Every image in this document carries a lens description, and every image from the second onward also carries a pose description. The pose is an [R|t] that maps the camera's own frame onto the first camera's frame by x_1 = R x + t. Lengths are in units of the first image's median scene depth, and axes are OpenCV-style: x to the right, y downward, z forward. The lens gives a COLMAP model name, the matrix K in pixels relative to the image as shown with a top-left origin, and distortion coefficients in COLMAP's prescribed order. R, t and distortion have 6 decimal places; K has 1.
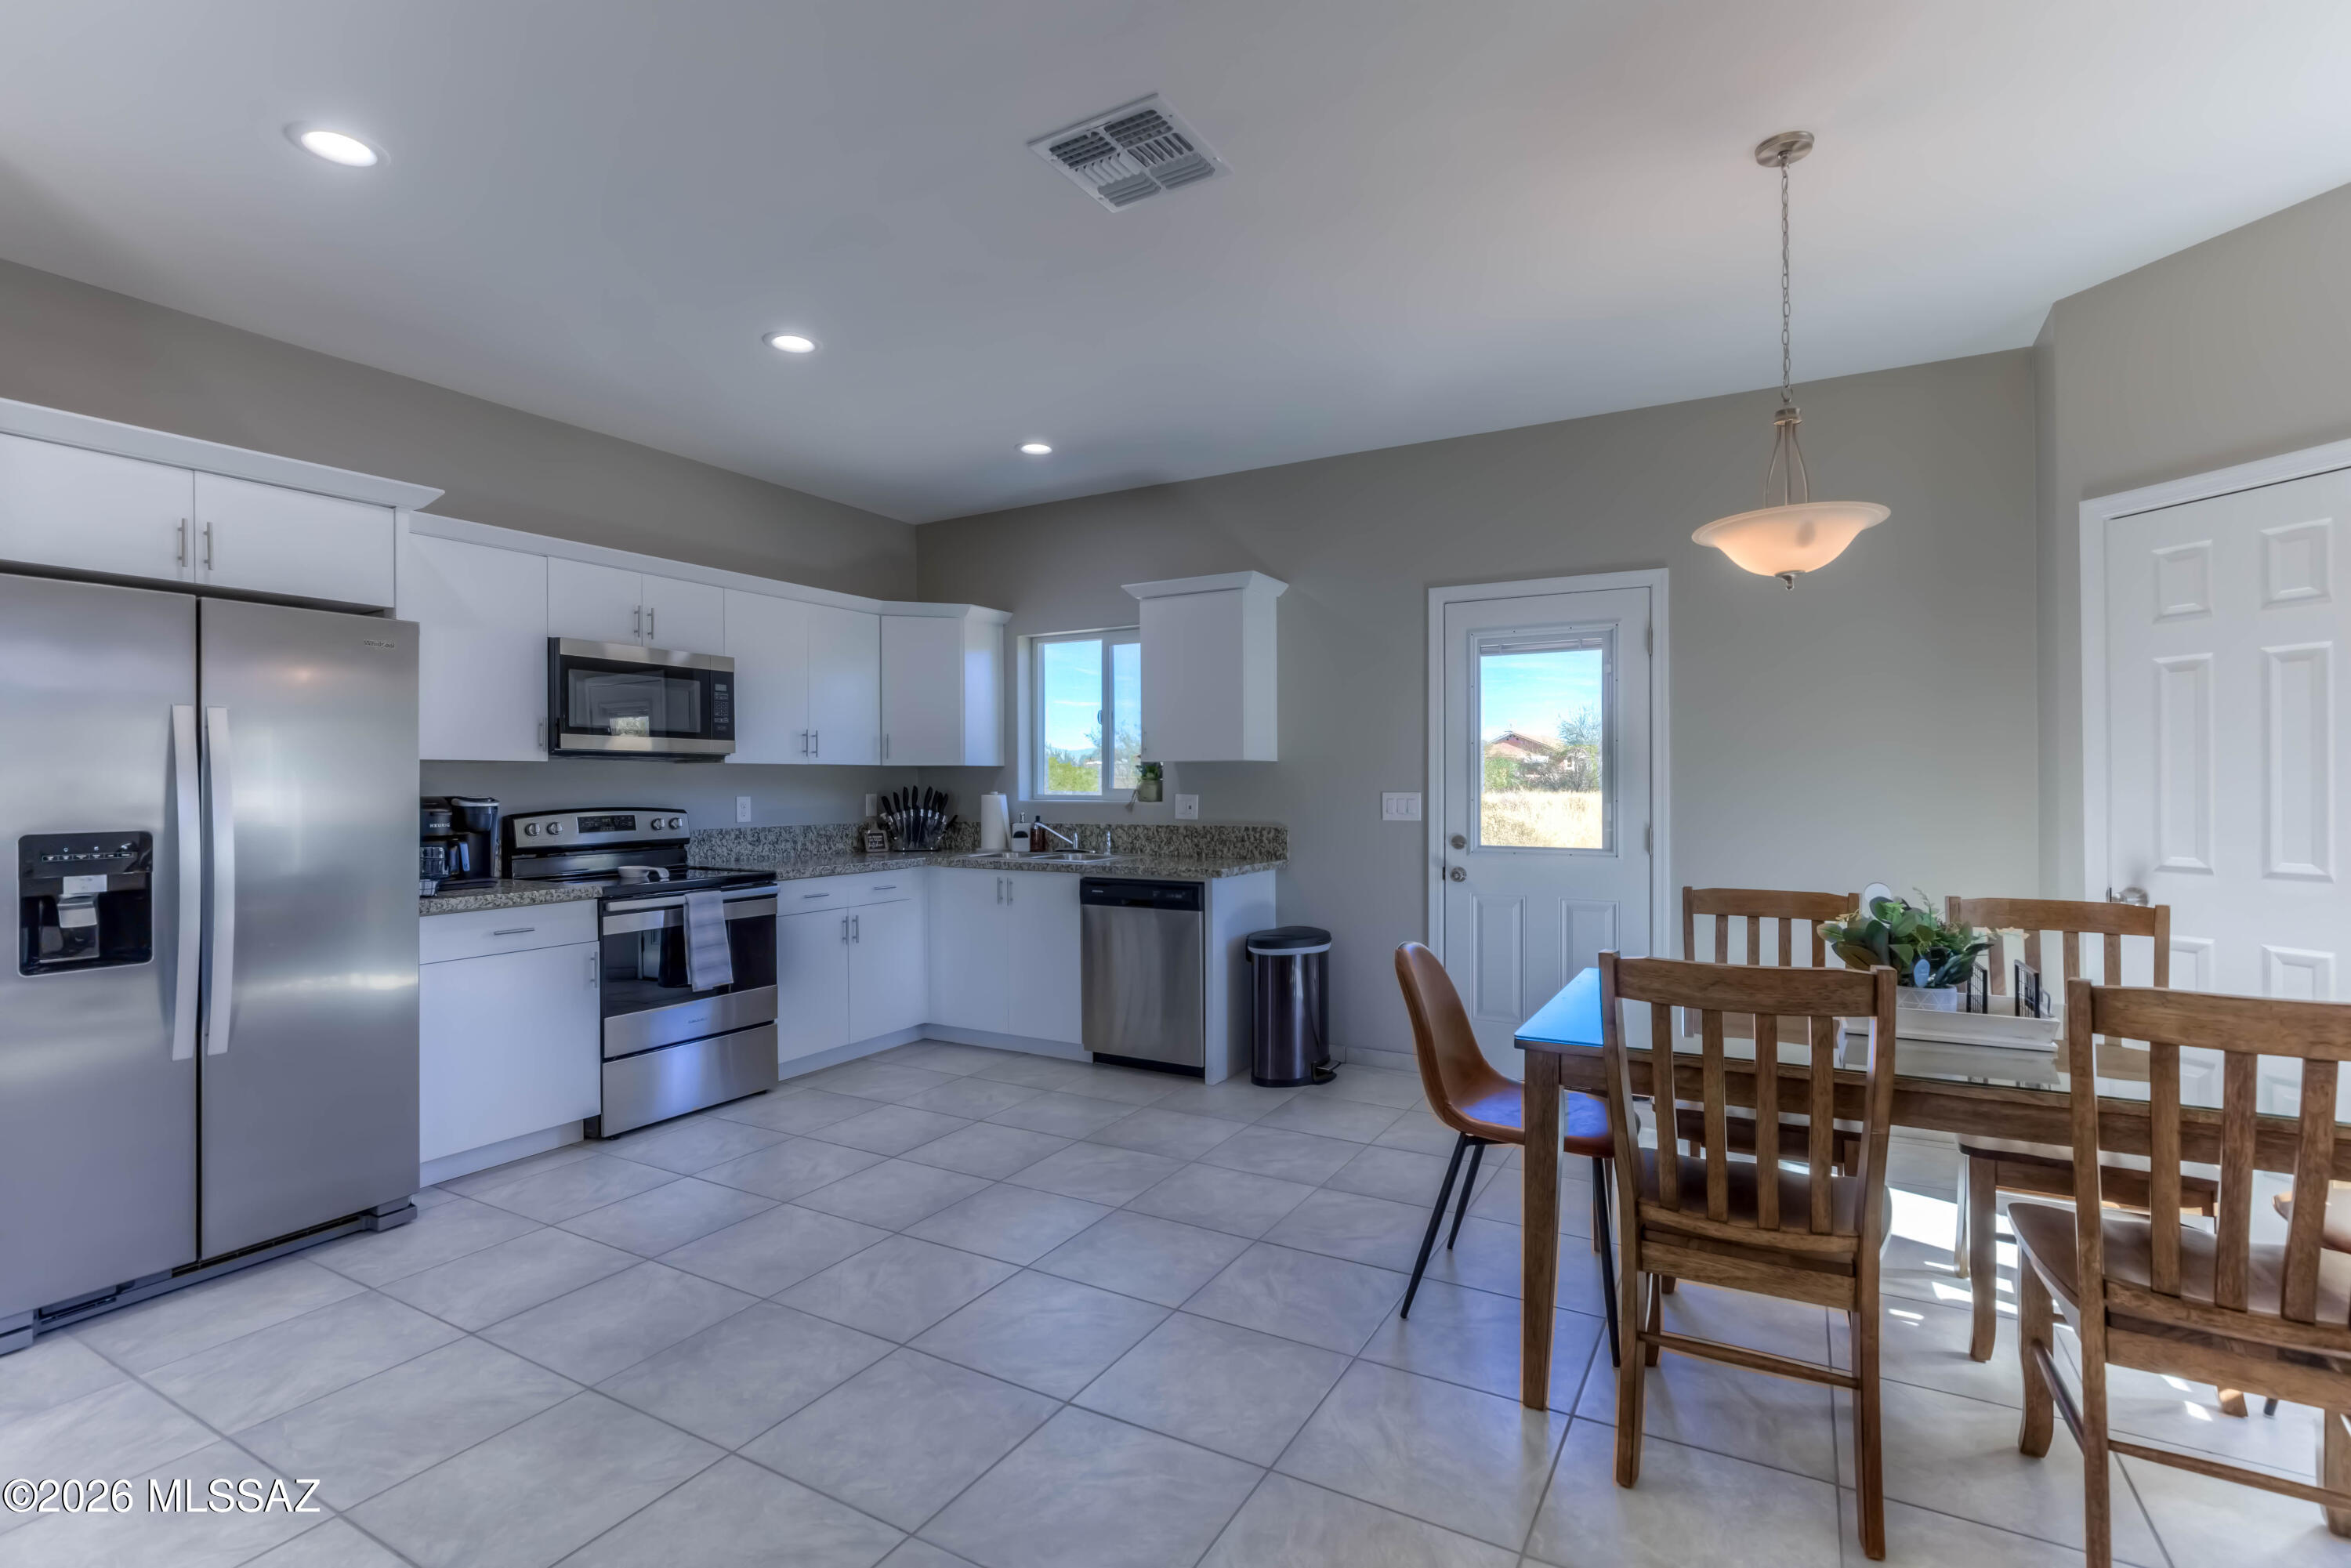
lens RADIAL K [[1126.1, 0, 1103.2], [0, 1126.1, 771.8], [0, 0, 1]] dist [0.004177, -0.000051]
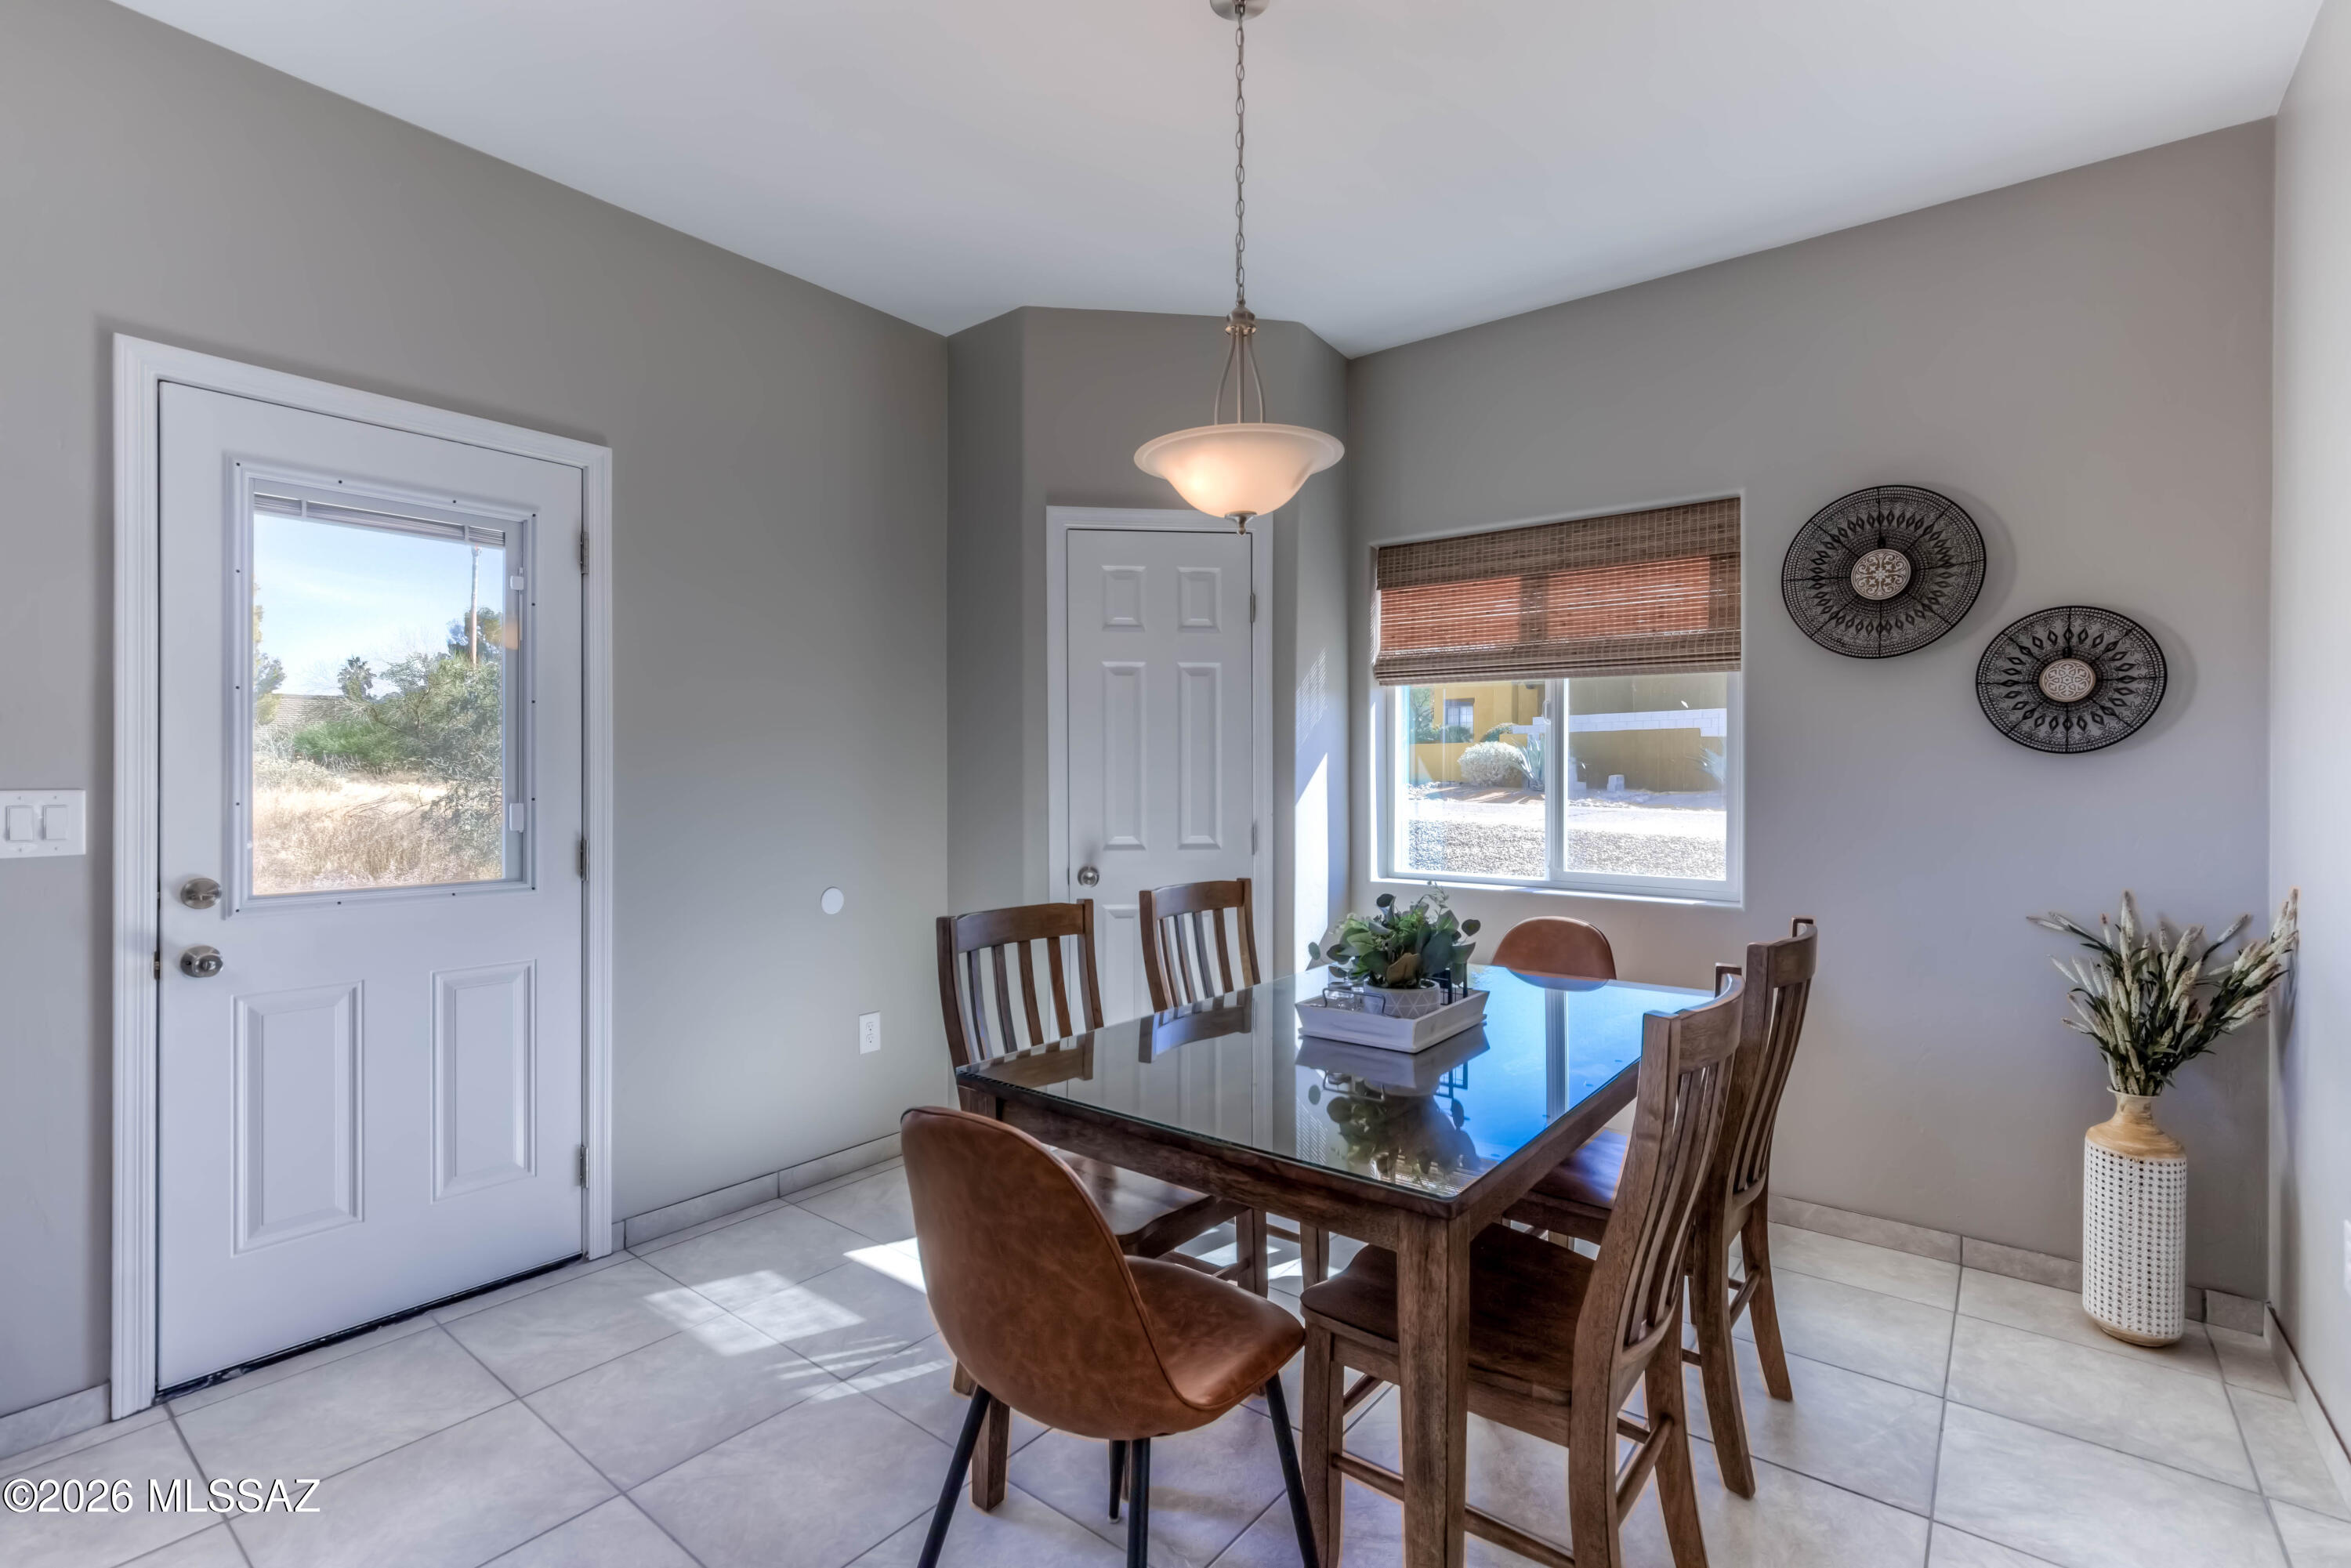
lens RADIAL K [[1107.1, 0, 1185.7], [0, 1107.1, 783.2], [0, 0, 1]] dist [0.000089, 0.000466]
pose [[0.094247, -0.005617, 0.995533, -0.108274], [-0.010417, 0.999924, 0.006628, 0.008353], [-0.995494, -0.010995, 0.094181, 0.536393]]
